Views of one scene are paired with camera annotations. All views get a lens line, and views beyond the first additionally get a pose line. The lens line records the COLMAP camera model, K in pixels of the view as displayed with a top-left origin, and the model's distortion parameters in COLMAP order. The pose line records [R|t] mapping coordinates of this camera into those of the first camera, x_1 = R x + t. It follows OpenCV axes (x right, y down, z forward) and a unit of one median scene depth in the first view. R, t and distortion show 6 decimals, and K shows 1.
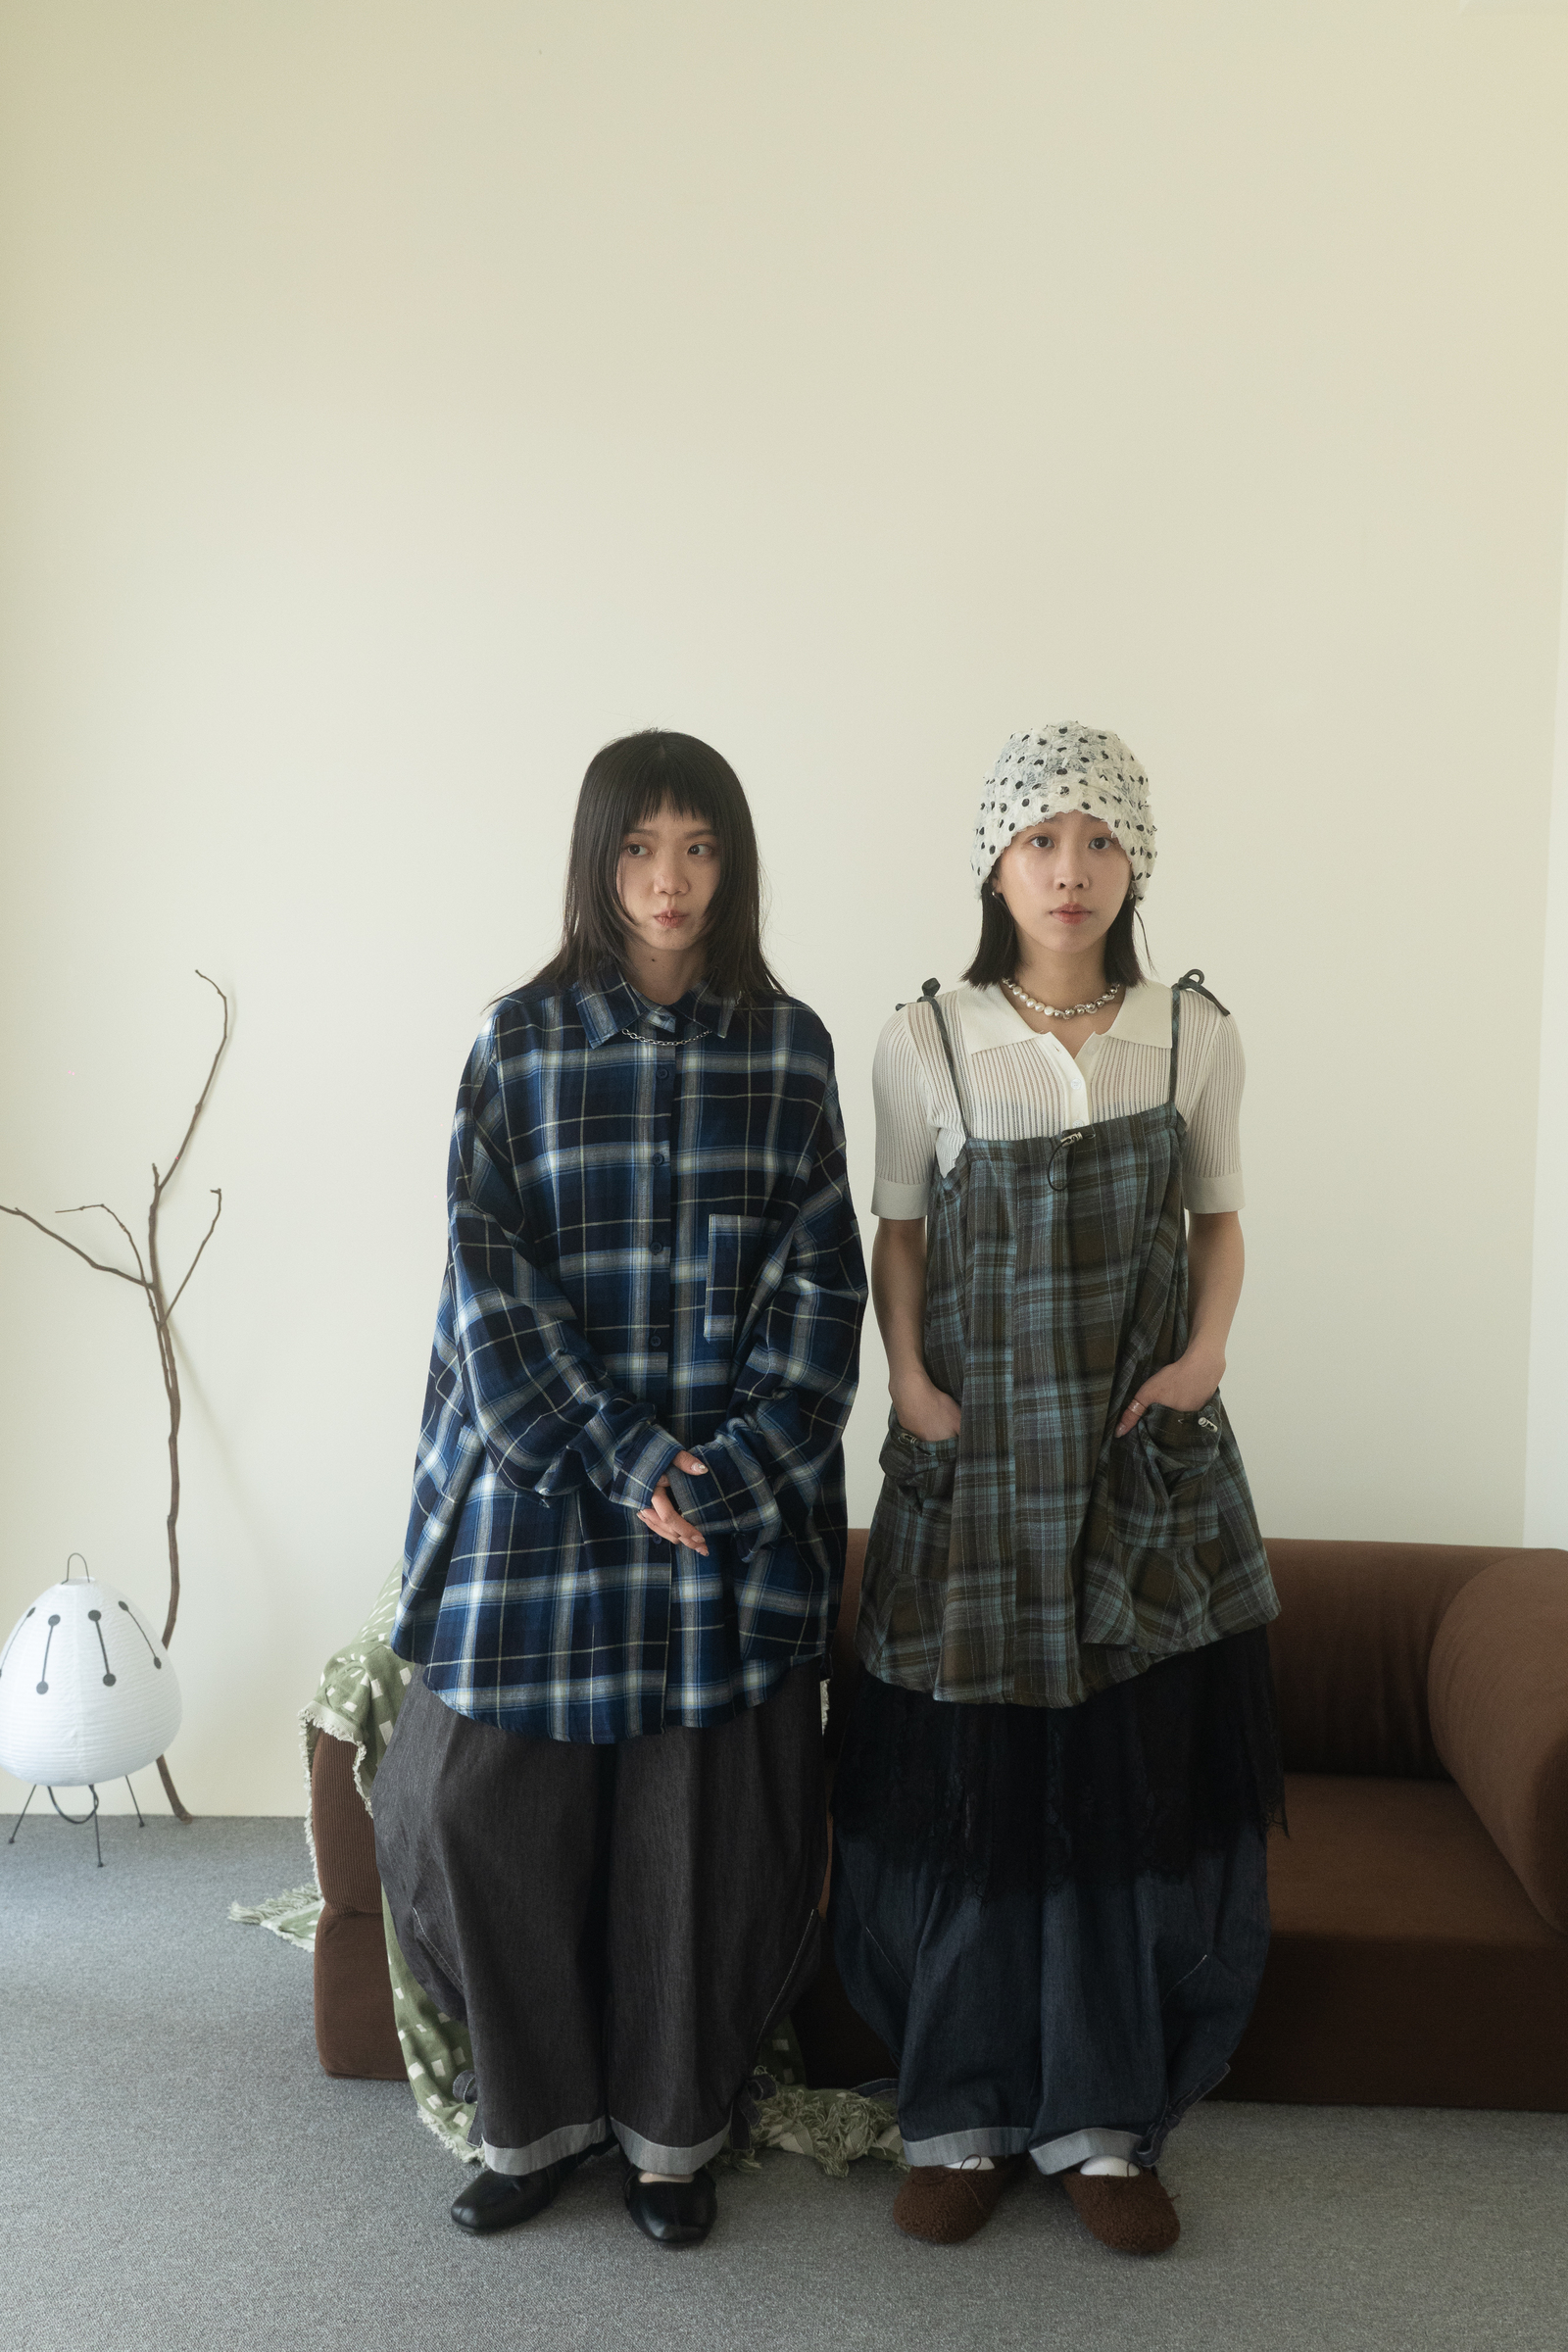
lens RADIAL K [[2906.1, 0, 782.2], [0, 2906.1, 1164.8], [0, 0, 1]] dist [0.153618, -0.042375]
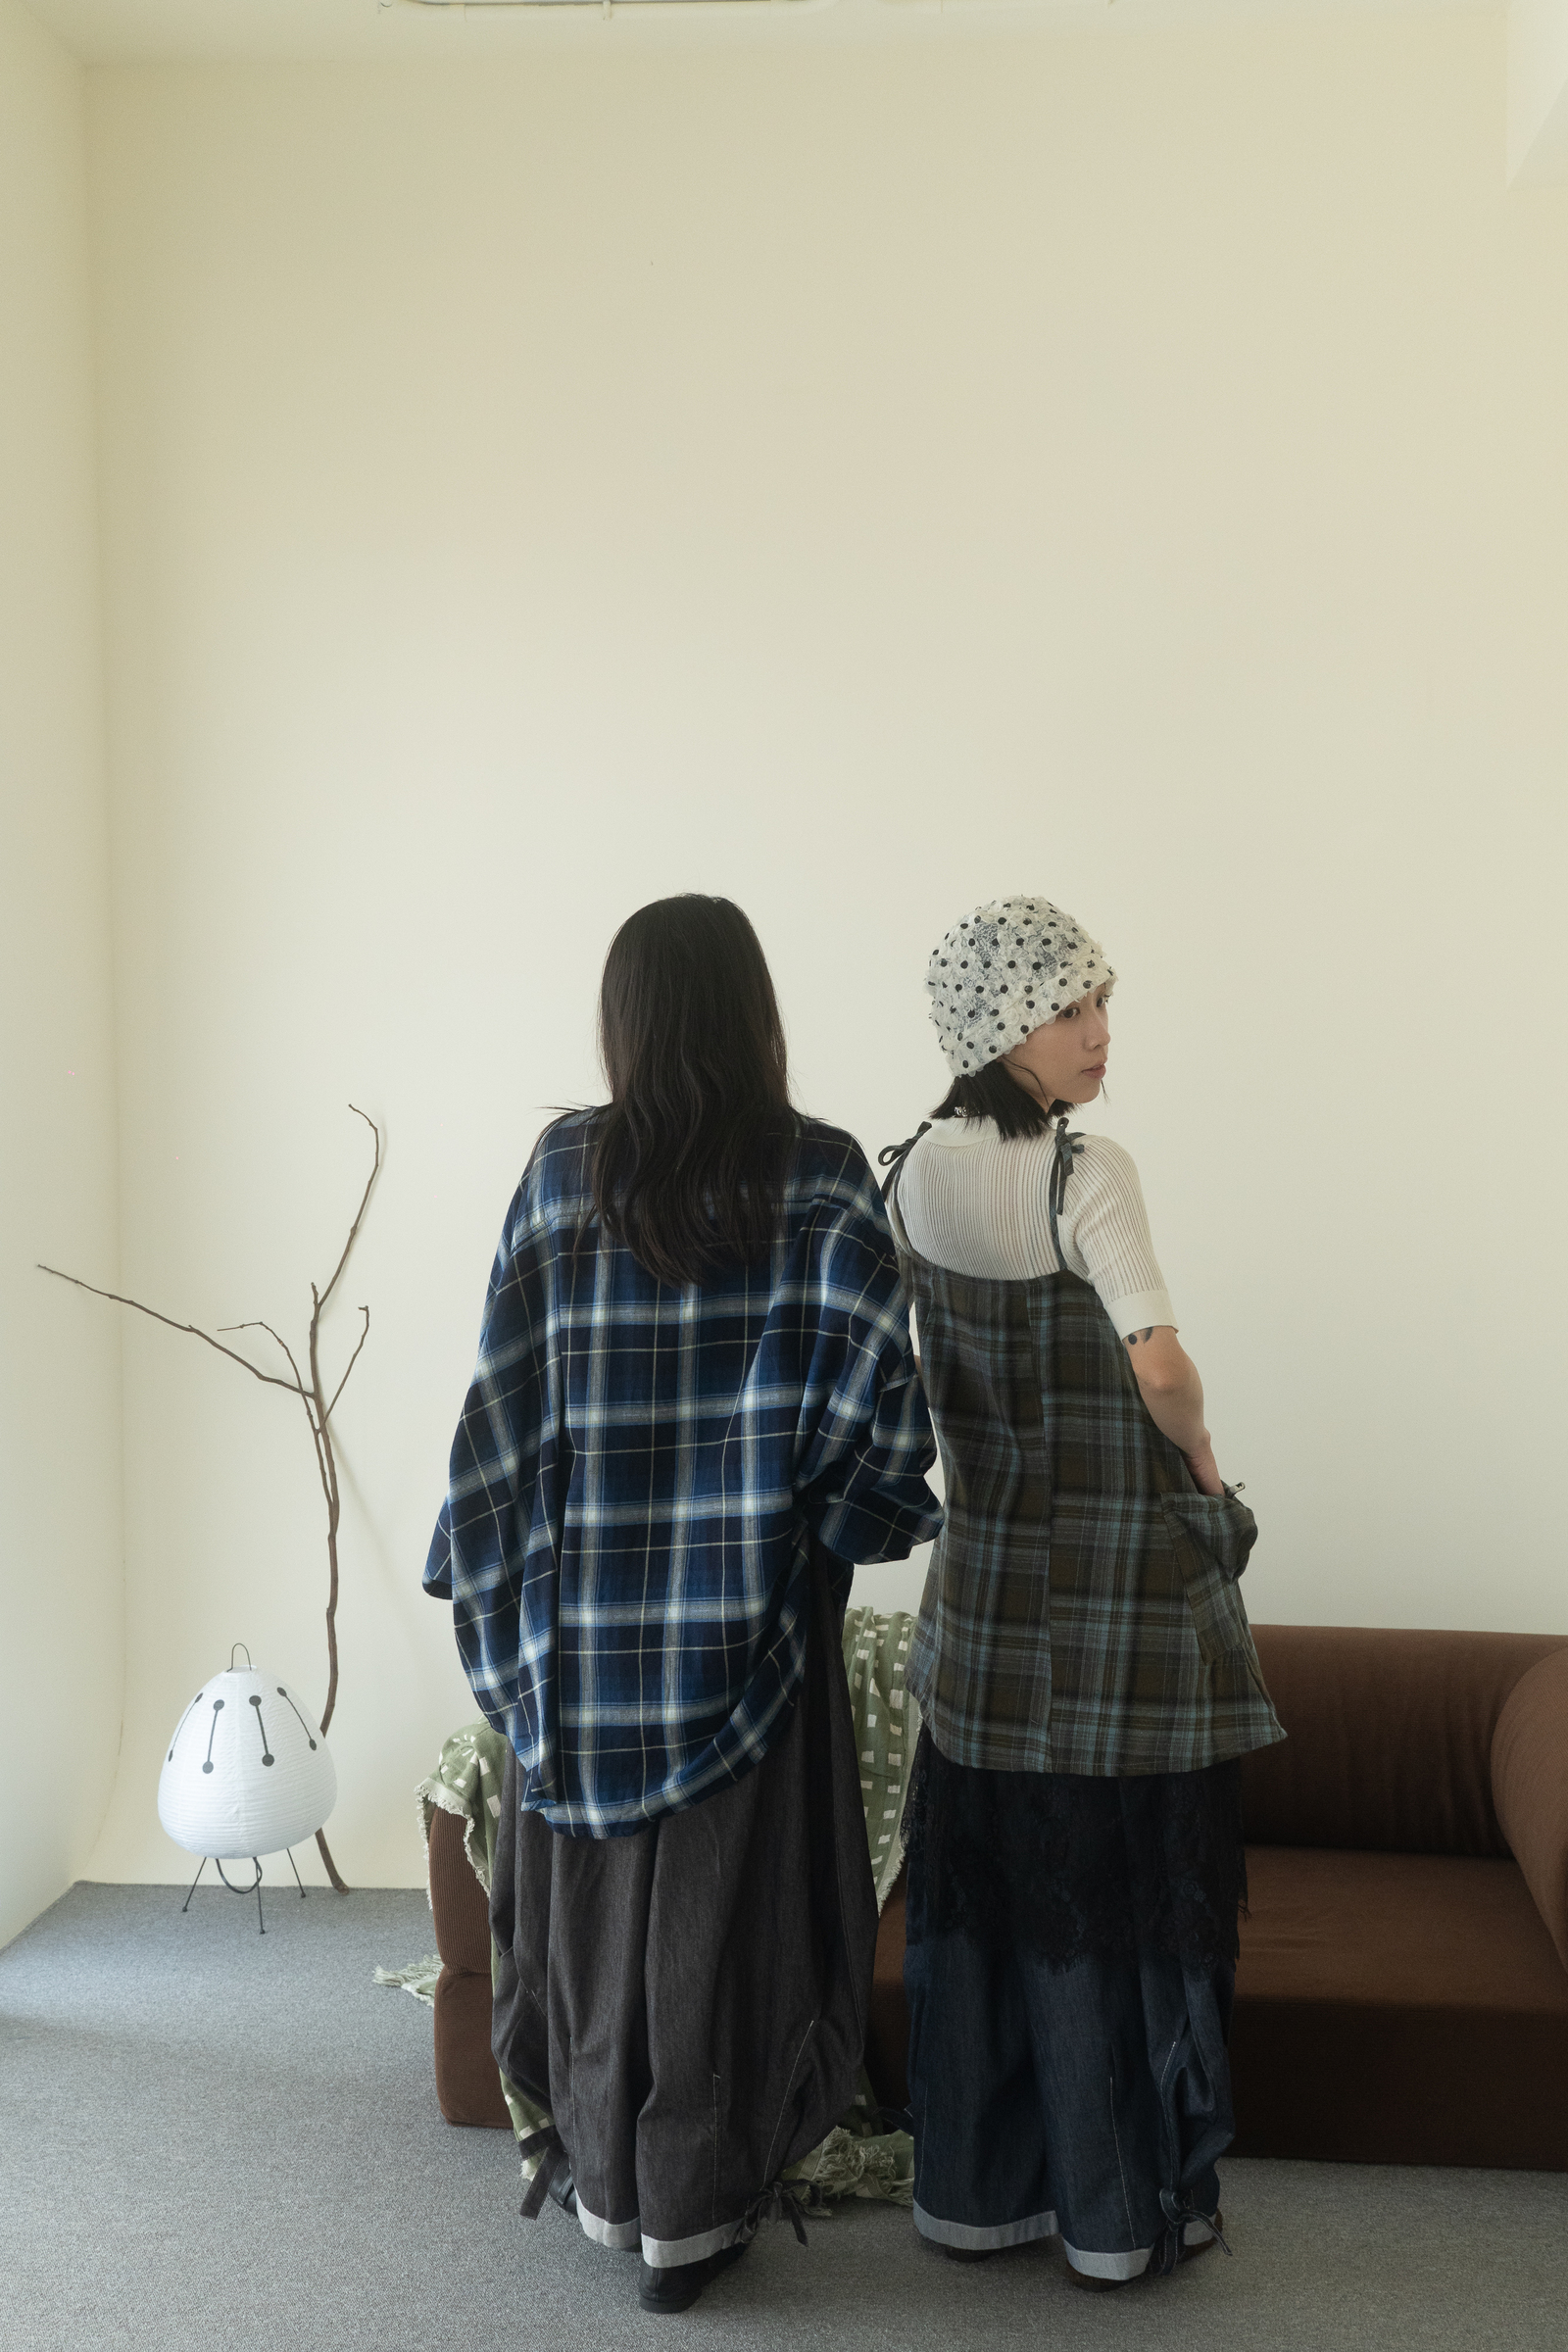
lens RADIAL K [[2906.1, 0, 782.2], [0, 2906.1, 1164.8], [0, 0, 1]] dist [0.153618, -0.042375]
pose [[0.996282, -0.016827, -0.084487, 0.068251], [0.014241, 0.999414, -0.031111, -0.010586], [0.084961, 0.029792, 0.995939, -0.089271]]
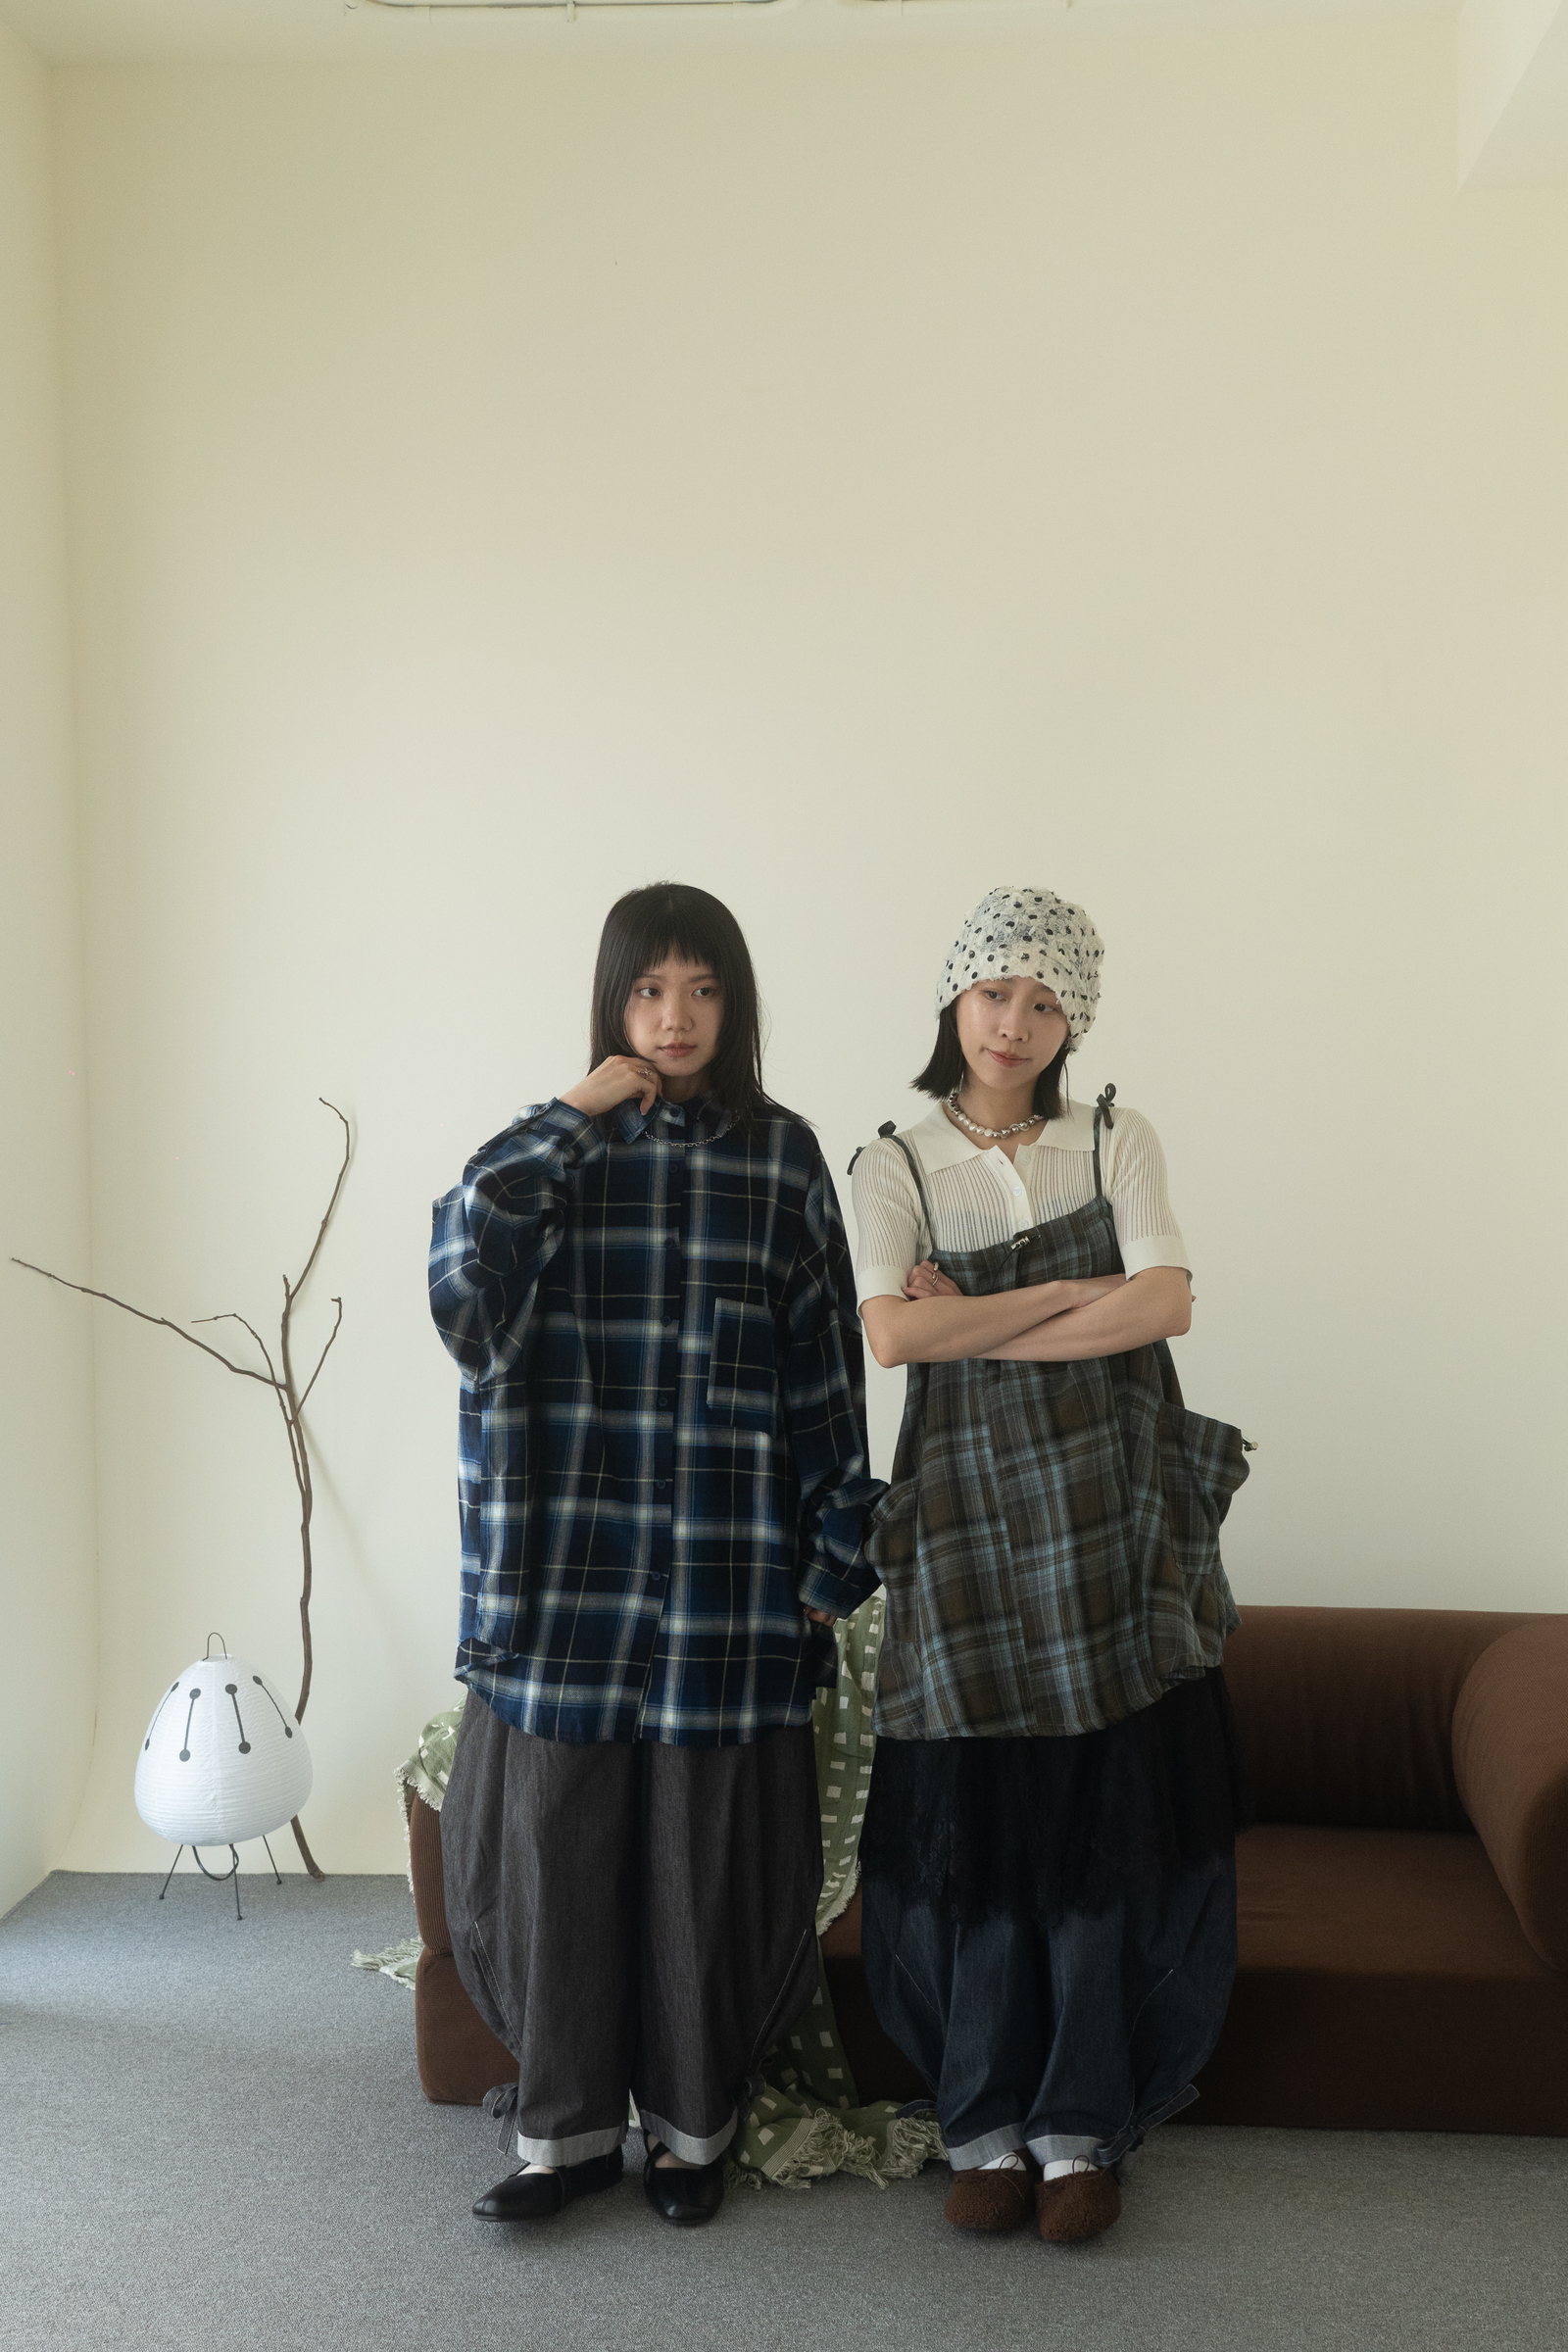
lens RADIAL K [[2906.1, 0, 782.2], [0, 2906.1, 1164.8], [0, 0, 1]] dist [0.153618, -0.042375]
pose [[0.997494, -0.021767, -0.067318, 0.060571], [0.019762, 0.999345, -0.030322, -0.006486], [0.067934, 0.028915, 0.997271, -0.105224]]
